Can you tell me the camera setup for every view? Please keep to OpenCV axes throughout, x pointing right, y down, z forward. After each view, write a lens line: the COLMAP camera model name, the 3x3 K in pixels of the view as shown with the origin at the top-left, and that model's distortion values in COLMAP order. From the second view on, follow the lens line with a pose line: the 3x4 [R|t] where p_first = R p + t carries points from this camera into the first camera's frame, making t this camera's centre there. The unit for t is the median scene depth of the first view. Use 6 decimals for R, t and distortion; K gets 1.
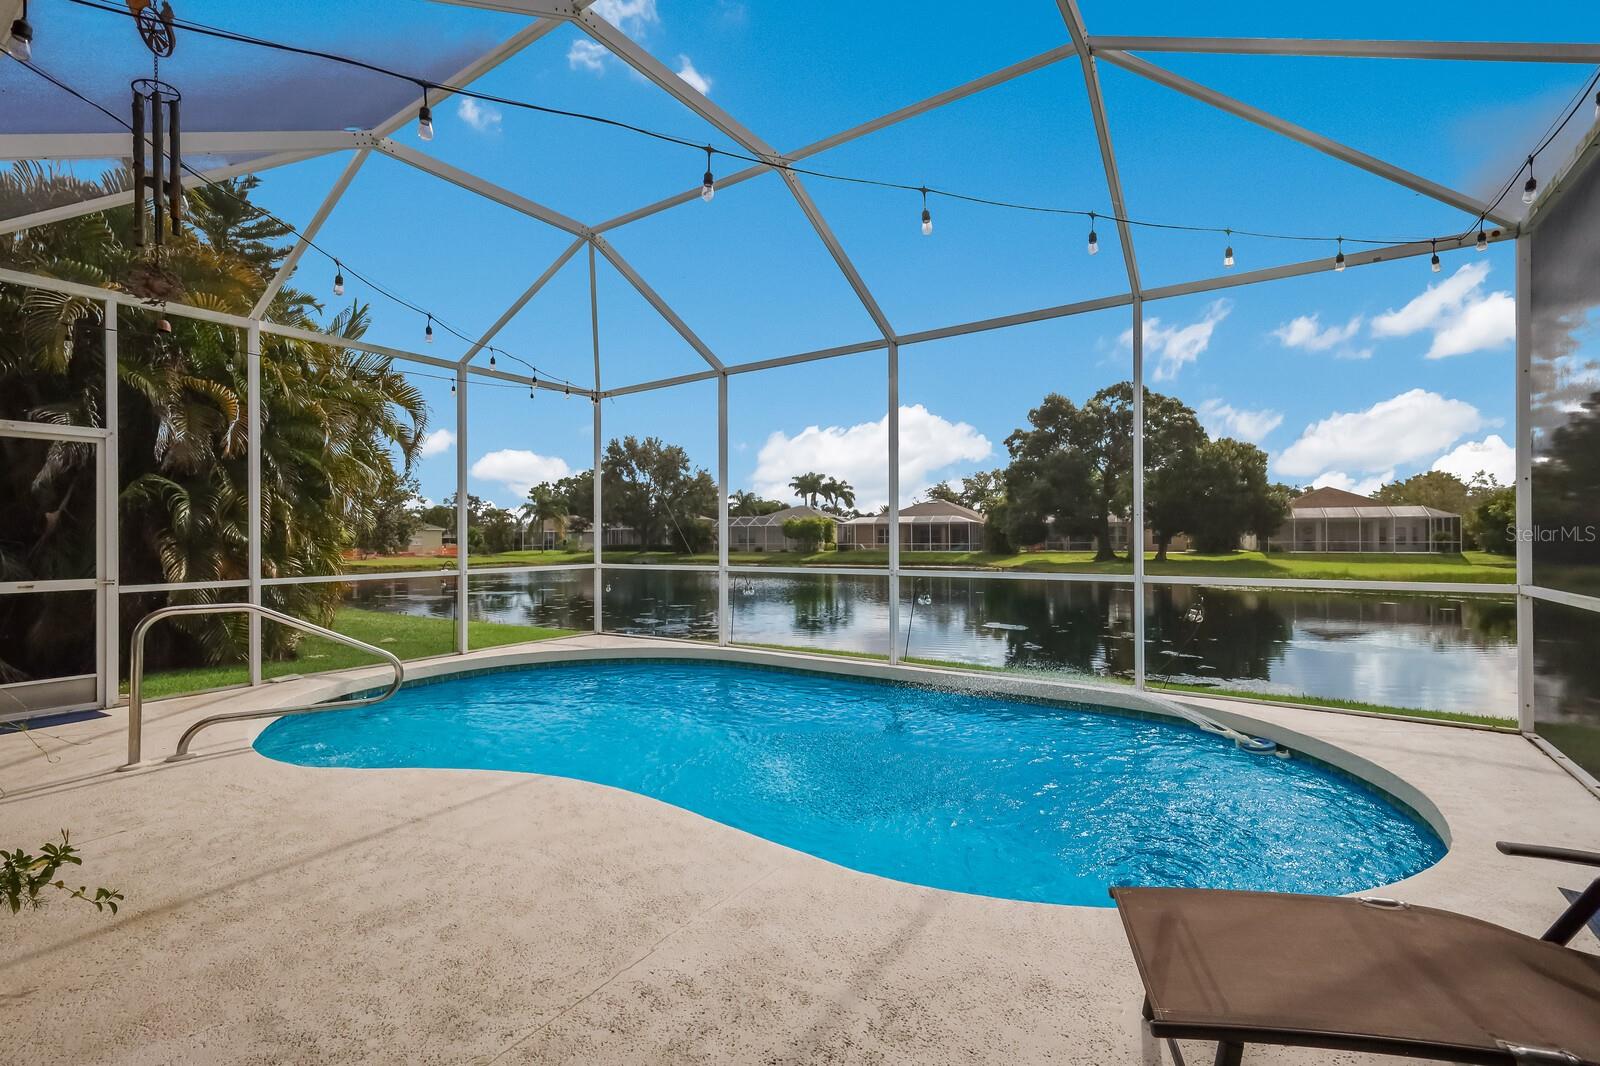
lens RADIAL K [[696.8, 0, 804.0], [0, 696.8, 544.1], [0, 0, 1]] dist [0.005996, -0.000227]
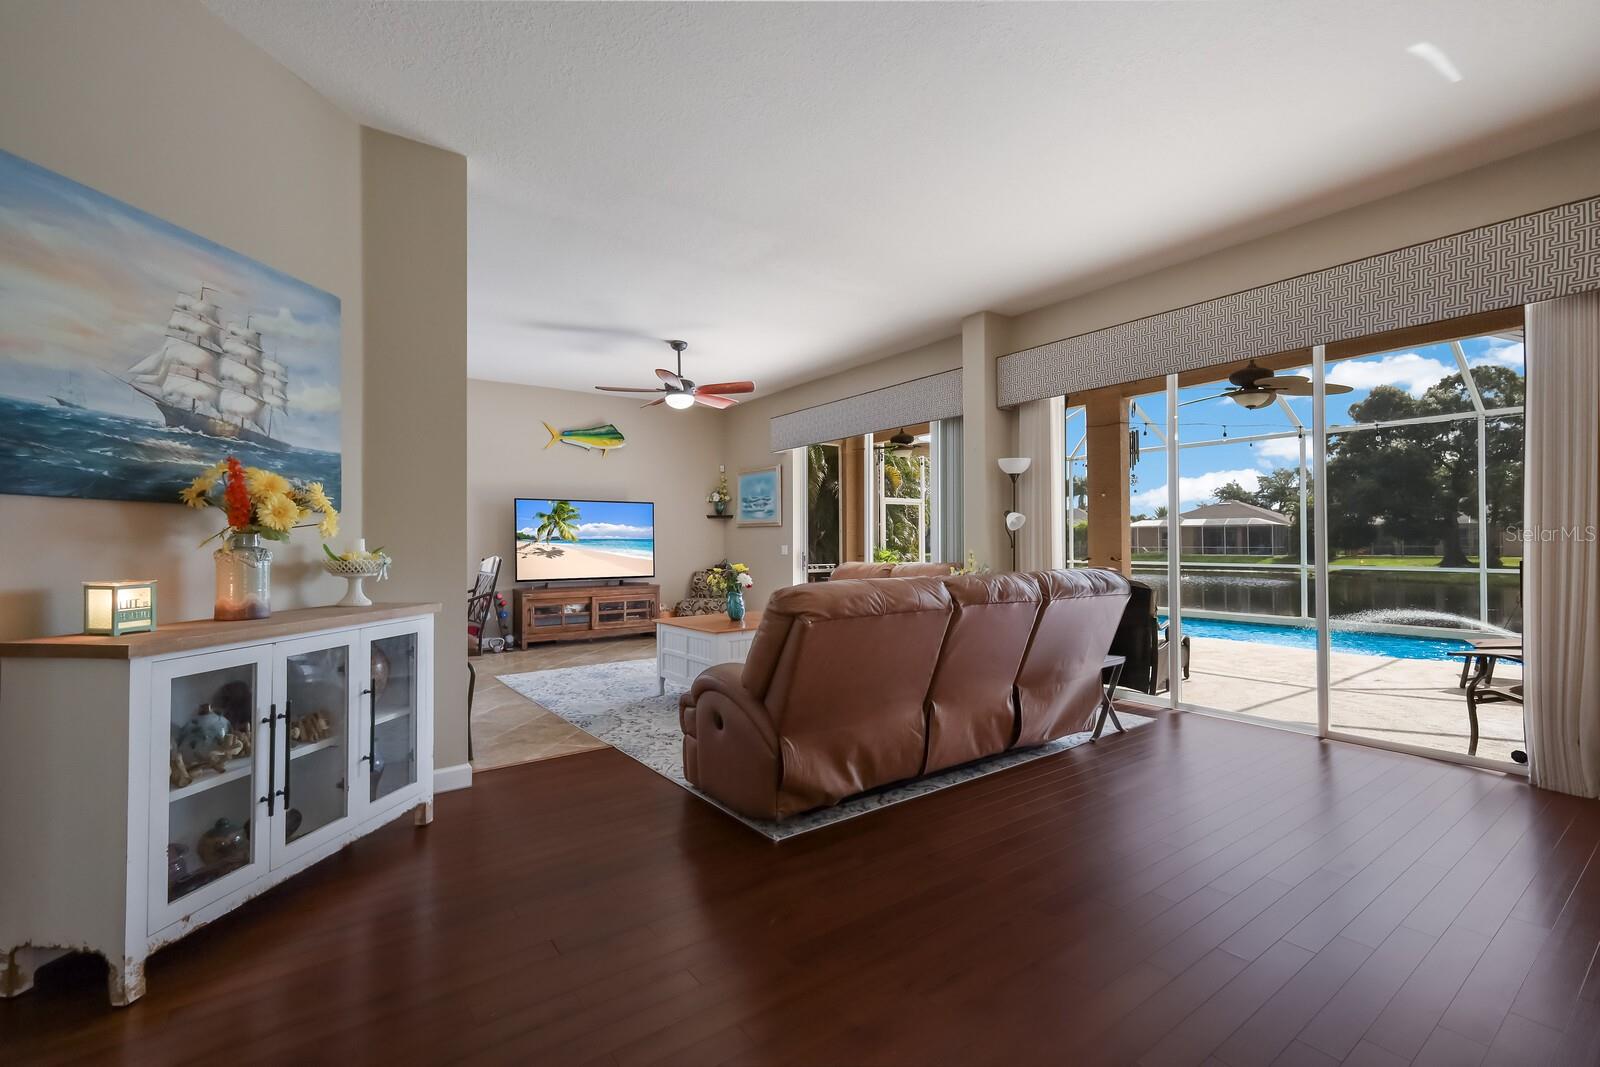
lens RADIAL K [[696.8, 0, 809.0], [0, 696.8, 534.2], [0, 0, 1]] dist [0.005996, -0.000227]
pose [[0.943946, -0.004154, -0.330073, -0.053656], [-0.001937, 0.999834, -0.018122, -0.000557], [0.330093, 0.017745, 0.943781, -0.121746]]
